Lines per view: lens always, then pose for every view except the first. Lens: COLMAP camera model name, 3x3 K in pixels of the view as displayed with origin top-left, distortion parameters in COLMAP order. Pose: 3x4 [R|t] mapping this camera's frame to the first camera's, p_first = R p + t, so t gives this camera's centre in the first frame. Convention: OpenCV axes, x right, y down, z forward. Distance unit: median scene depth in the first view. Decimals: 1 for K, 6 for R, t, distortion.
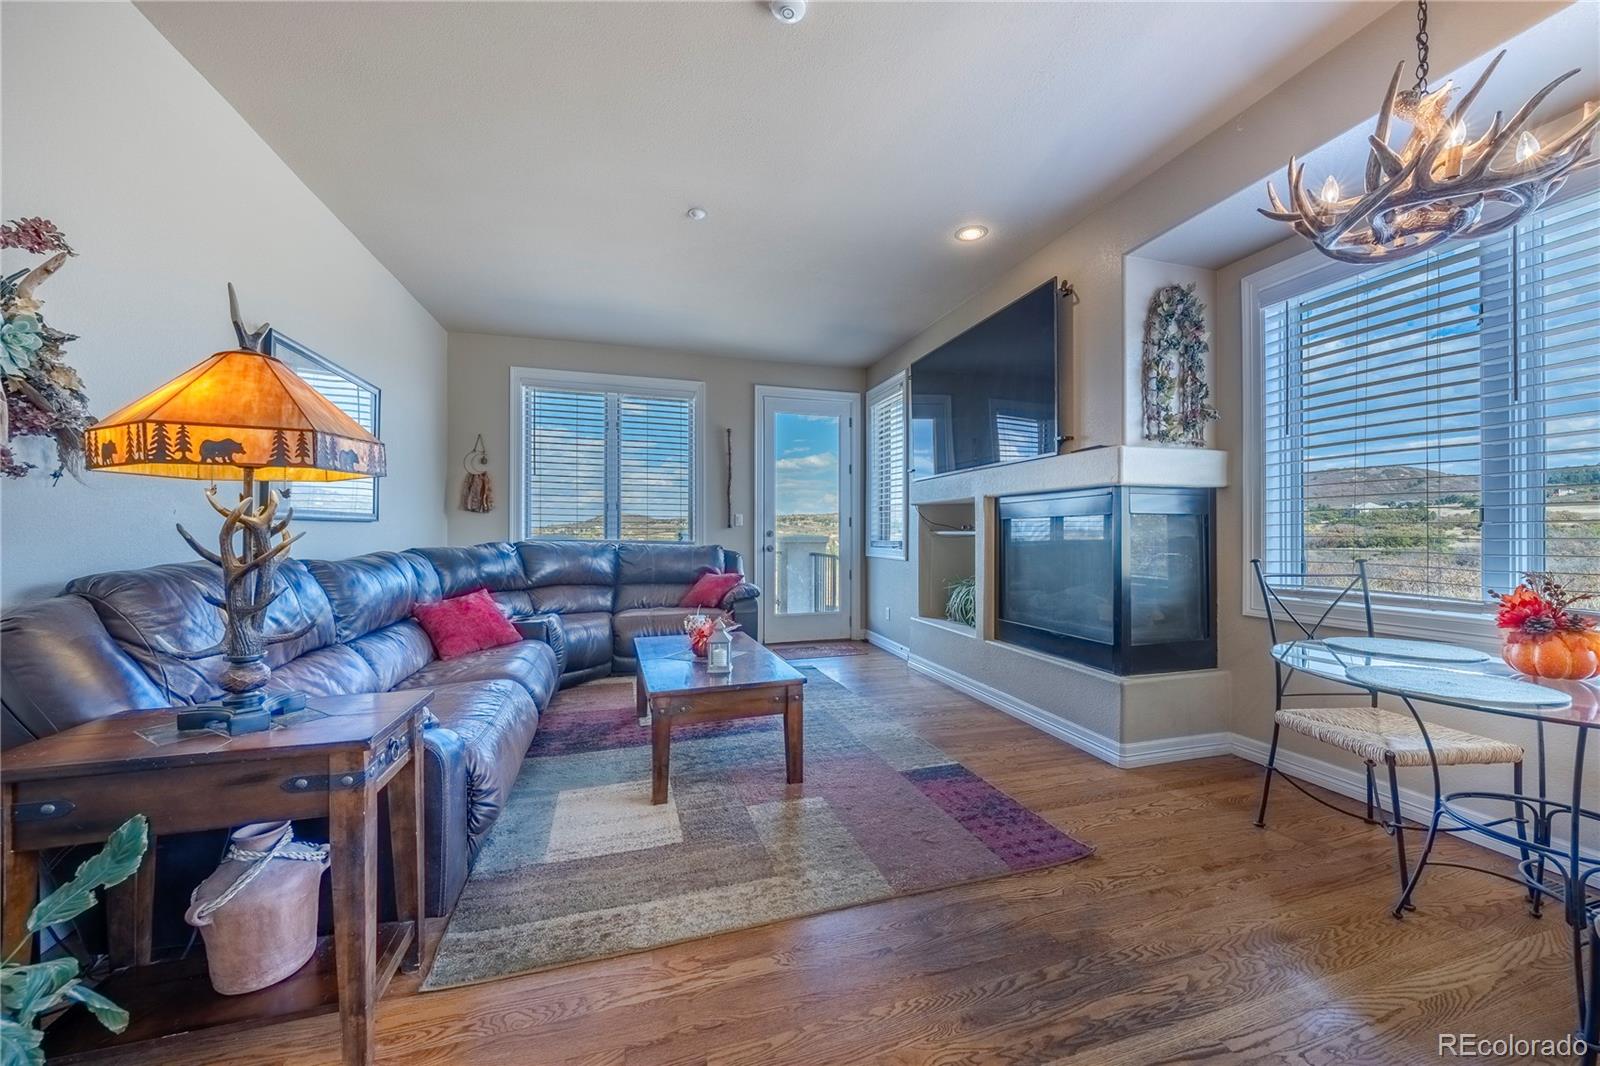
lens RADIAL K [[572.0, 0, 788.3], [0, 572.0, 532.7], [0, 0, 1]] dist [-0.004550, 0.000523]
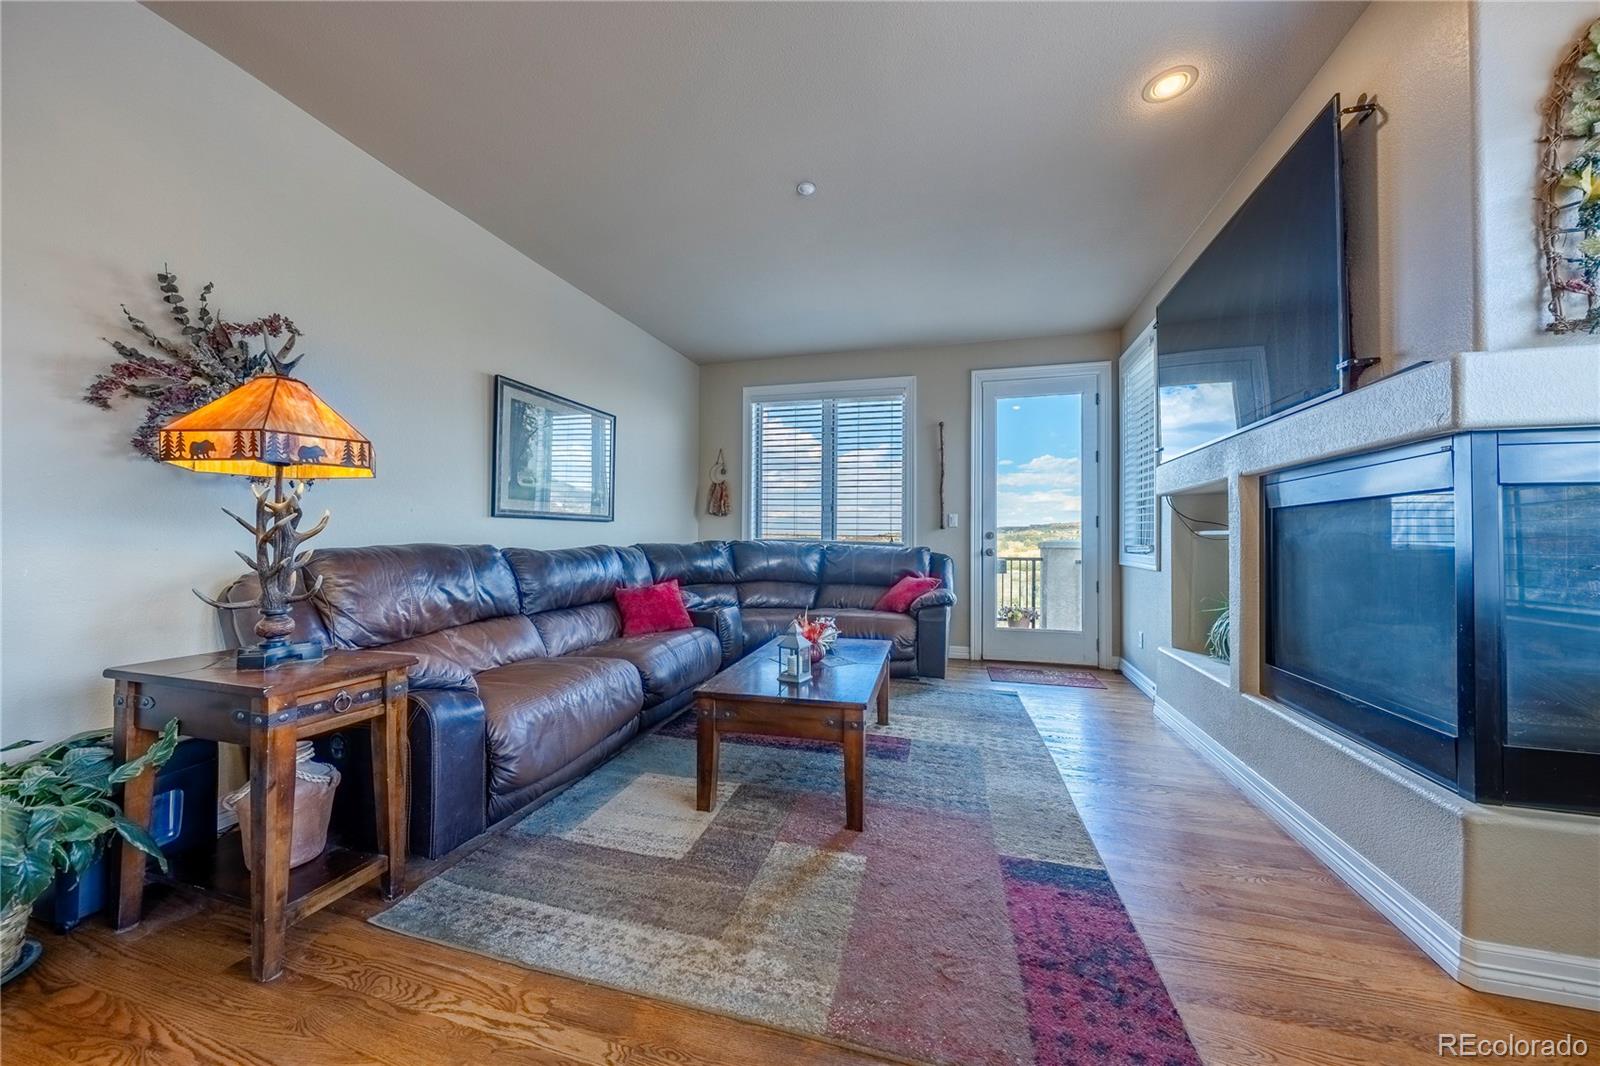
lens RADIAL K [[541.7, 0, 806.7], [0, 541.7, 531.0], [0, 0, 1]] dist [-0.002595, 0.000254]
pose [[0.849030, -0.001993, -0.528342, 0.303346], [-0.007842, 0.999835, -0.016374, 0.019206], [0.528287, 0.018045, 0.848874, 0.246986]]
